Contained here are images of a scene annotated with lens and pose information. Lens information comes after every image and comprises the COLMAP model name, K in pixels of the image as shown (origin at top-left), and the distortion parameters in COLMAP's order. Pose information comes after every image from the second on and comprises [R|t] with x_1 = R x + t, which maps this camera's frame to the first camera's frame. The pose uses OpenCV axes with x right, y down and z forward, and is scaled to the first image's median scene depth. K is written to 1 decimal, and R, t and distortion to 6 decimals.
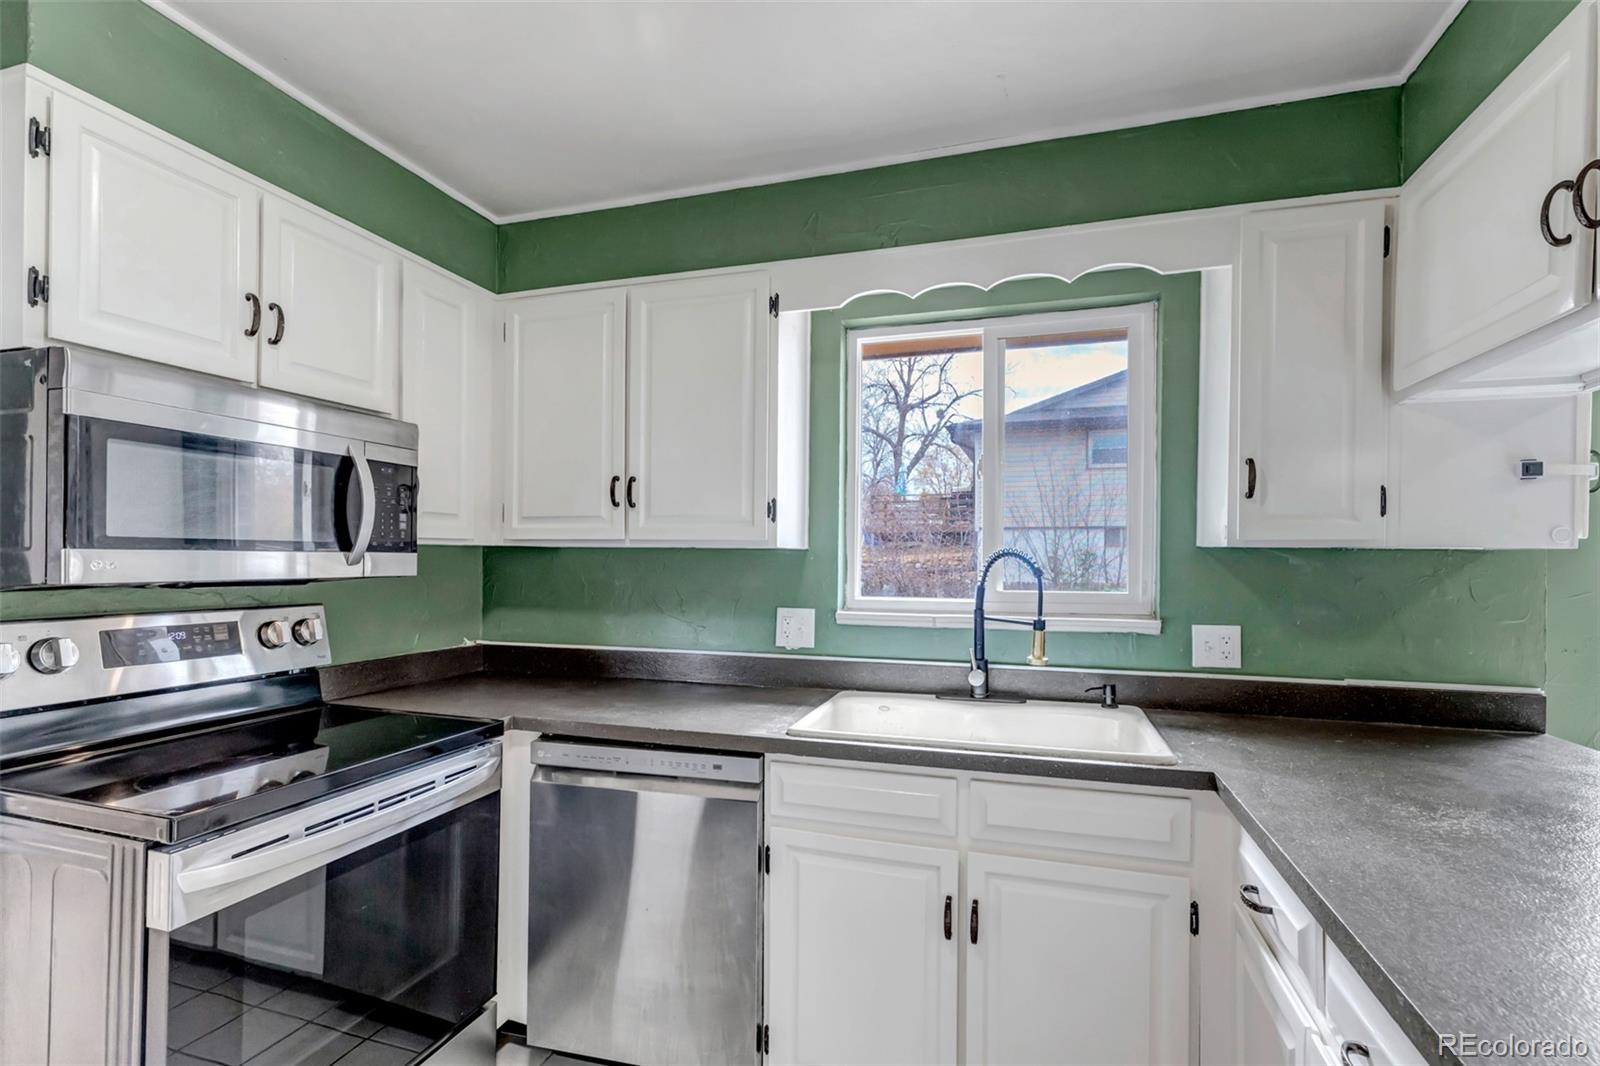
lens RADIAL K [[754.0, 0, 782.2], [0, 754.0, 550.3], [0, 0, 1]] dist [0.002928, 0.000398]
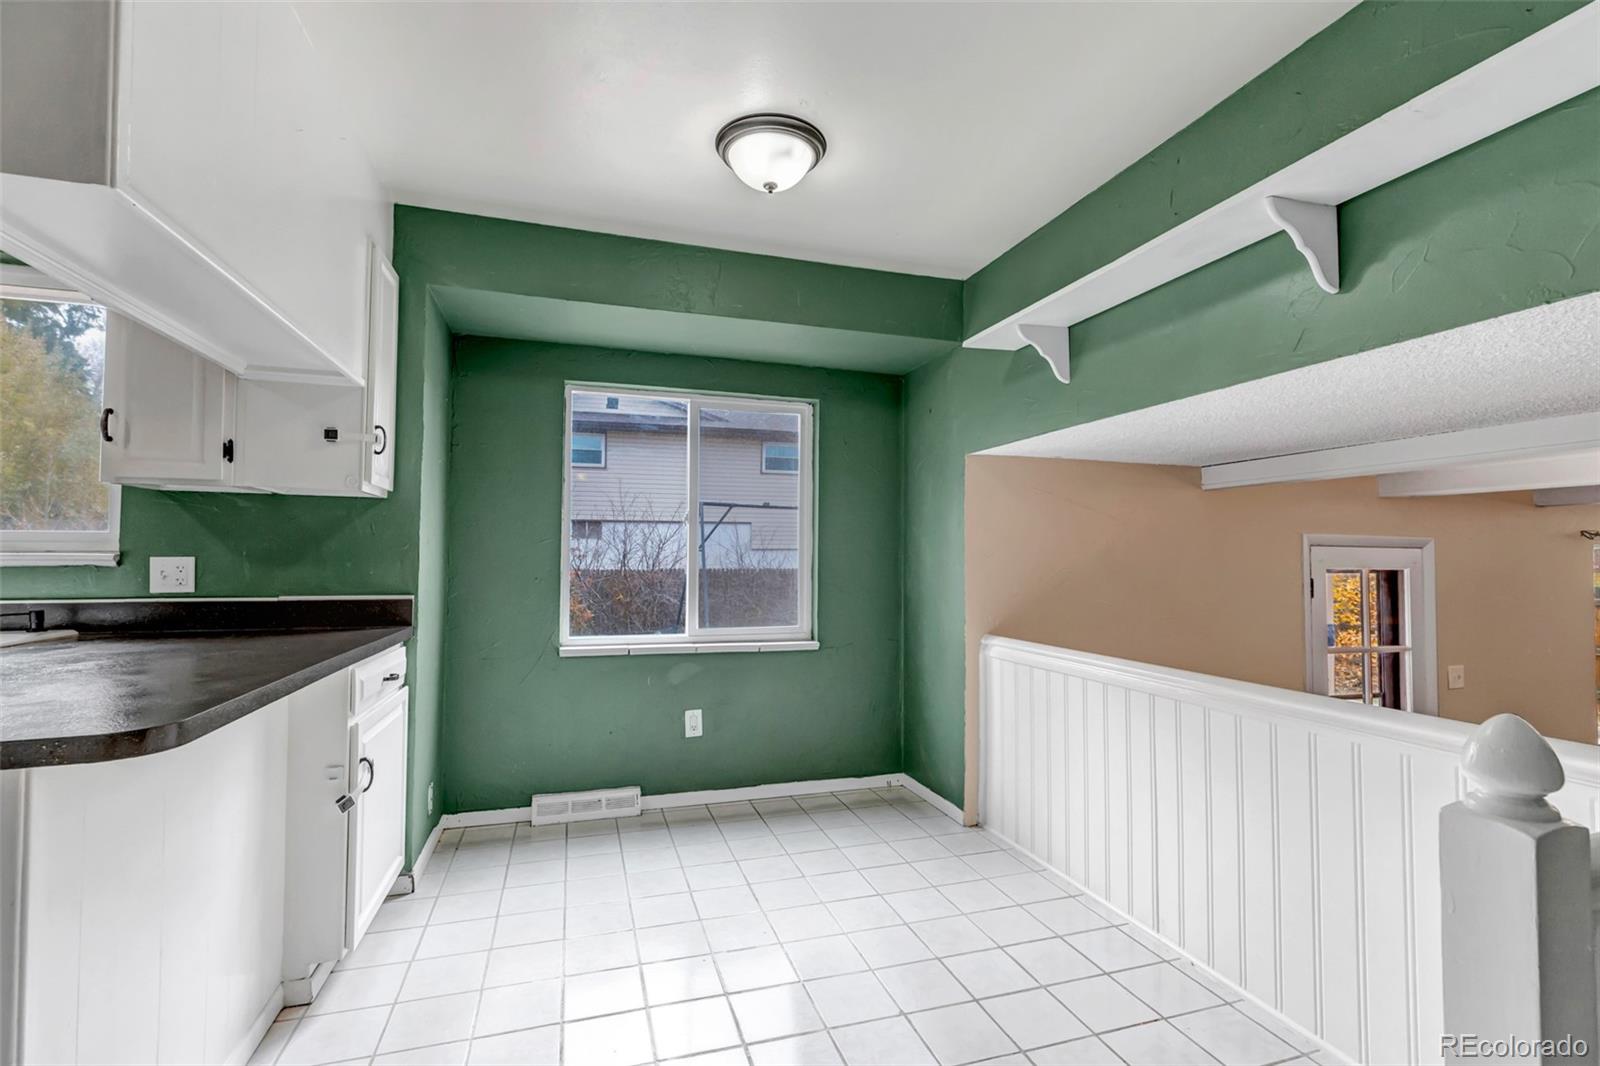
lens RADIAL K [[725.6, 0, 804.8], [0, 725.6, 534.3], [0, 0, 1]] dist [0.000147, -0.000002]
pose [[0.806498, 0.017509, 0.590978, 0.707247], [-0.006891, 0.999772, -0.020217, 0.081209], [-0.591197, 0.012233, 0.806434, -0.494364]]
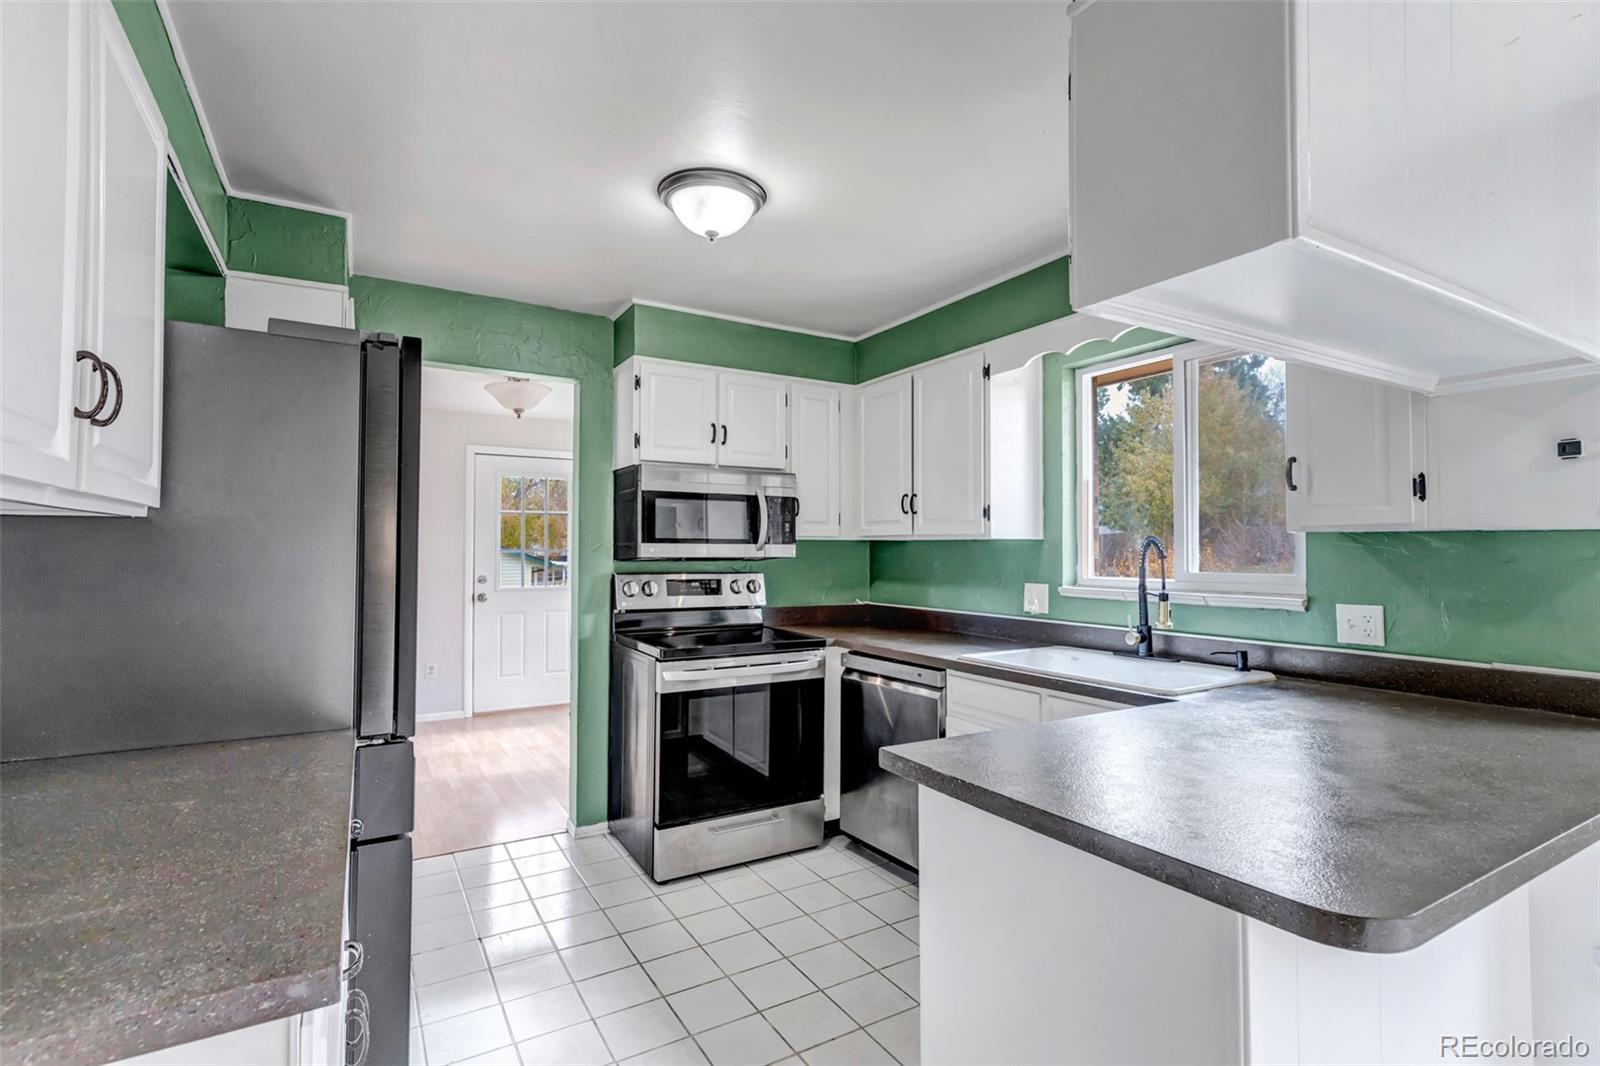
lens RADIAL K [[733.0, 0, 794.5], [0, 733.0, 534.6], [0, 0, 1]] dist [0.002851, -0.001319]
pose [[0.747632, -0.018769, -0.663848, 0.676180], [0.009288, 0.999798, -0.017806, 0.010843], [0.664049, 0.007146, 0.747655, -0.314924]]
